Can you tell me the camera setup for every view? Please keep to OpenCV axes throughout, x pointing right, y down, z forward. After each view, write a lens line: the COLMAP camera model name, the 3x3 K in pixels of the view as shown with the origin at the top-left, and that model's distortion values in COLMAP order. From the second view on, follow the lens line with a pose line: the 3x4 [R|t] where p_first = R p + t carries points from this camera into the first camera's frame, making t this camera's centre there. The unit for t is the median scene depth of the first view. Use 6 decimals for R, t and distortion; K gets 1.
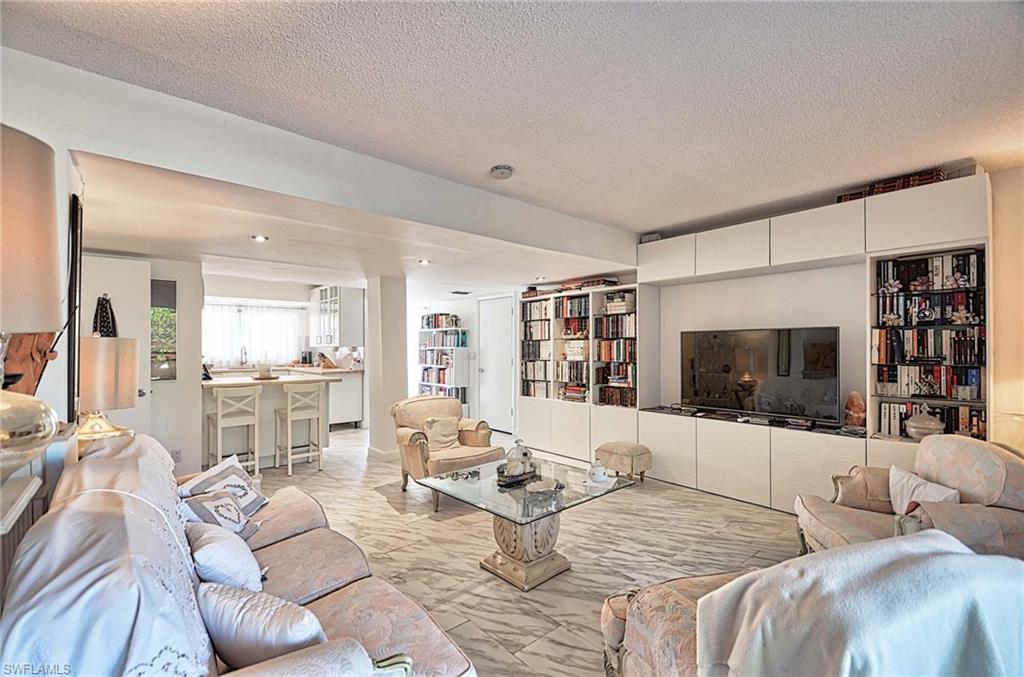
lens RADIAL K [[453.3, 0, 506.4], [0, 453.3, 341.5], [0, 0, 1]] dist [0.005693, -0.004889]
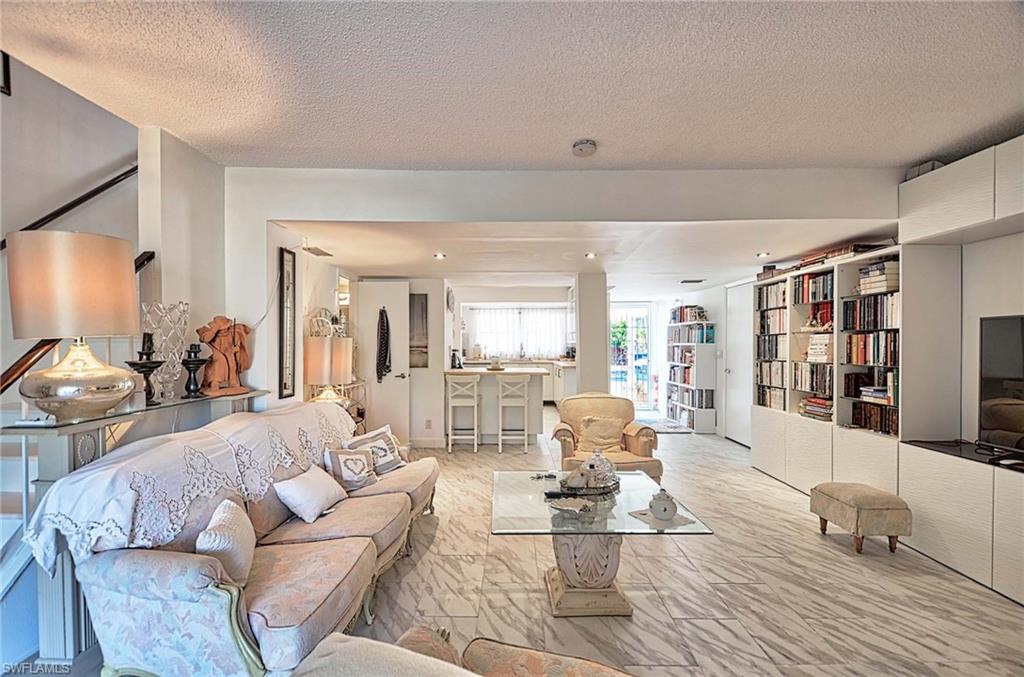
lens RADIAL K [[453.3, 0, 505.5], [0, 453.3, 342.8], [0, 0, 1]] dist [0.005693, -0.004889]
pose [[0.741490, 0.000829, -0.670963, 0.280176], [0.007280, 0.999930, 0.009281, 0.000541], [0.670924, -0.011766, 0.741433, 0.135021]]
